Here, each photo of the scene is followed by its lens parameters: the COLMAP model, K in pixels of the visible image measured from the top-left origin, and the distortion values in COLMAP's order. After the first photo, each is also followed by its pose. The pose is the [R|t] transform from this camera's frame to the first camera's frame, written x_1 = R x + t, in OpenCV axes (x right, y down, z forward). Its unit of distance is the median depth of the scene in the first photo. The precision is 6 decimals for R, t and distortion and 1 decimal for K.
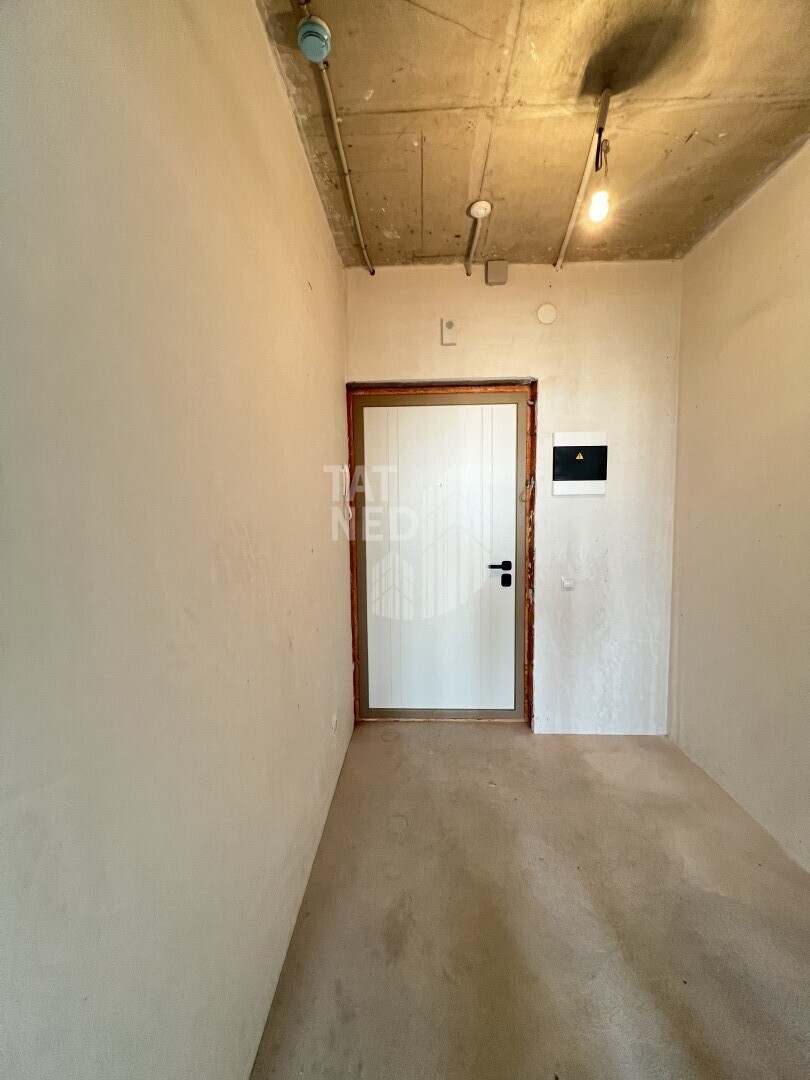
lens RADIAL K [[433.8, 0, 407.3], [0, 433.8, 537.9], [0, 0, 1]] dist [0.000841, -0.000365]
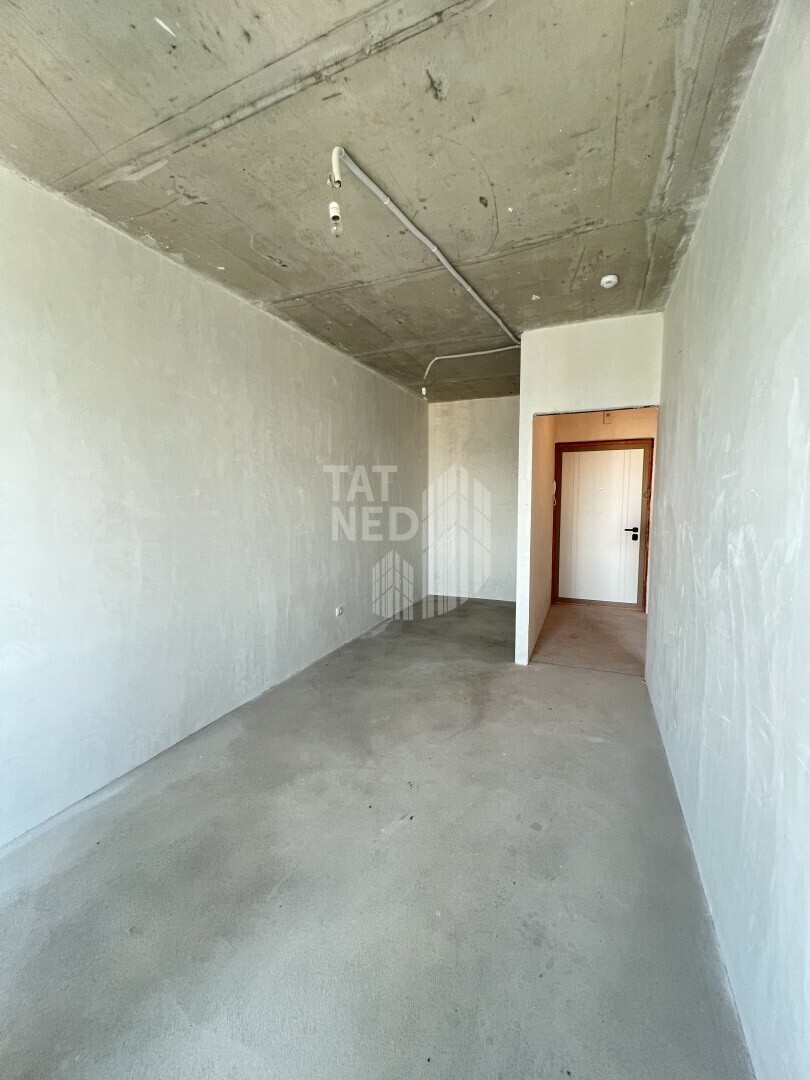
lens RADIAL K [[433.8, 0, 404.5], [0, 433.8, 539.5], [0, 0, 1]] dist [0.000841, -0.000365]
pose [[0.930016, 0.039677, -0.365372, -0.028620], [-0.029861, 0.999026, 0.032481, 0.081939], [0.366305, -0.019297, 0.930295, -1.339688]]
